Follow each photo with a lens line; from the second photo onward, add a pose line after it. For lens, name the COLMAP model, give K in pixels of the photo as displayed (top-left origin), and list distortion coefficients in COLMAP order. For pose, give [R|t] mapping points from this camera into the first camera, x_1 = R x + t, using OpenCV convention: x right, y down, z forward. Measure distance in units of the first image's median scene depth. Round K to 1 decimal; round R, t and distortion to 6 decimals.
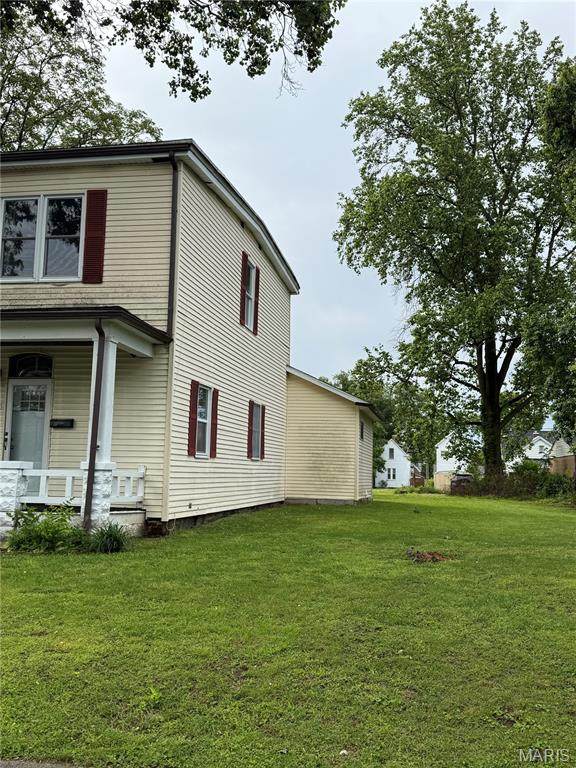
lens RADIAL K [[746.0, 0, 289.3], [0, 746.0, 383.5], [0, 0, 1]] dist [0.074731, 0.000000]
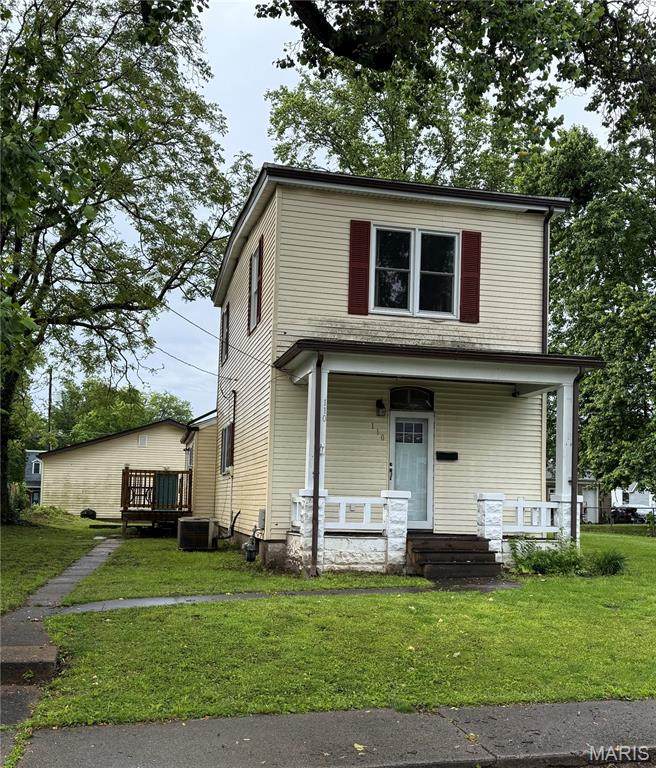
lens RADIAL K [[818.3, 0, 324.6], [0, 818.3, 437.3], [0, 0, 1]] dist [0.092950, 0.000000]
pose [[0.914611, 0.026293, 0.403480, -0.902596], [-0.051788, 0.997282, 0.052406, -0.023439], [-0.401006, -0.068827, 0.913486, 0.022801]]
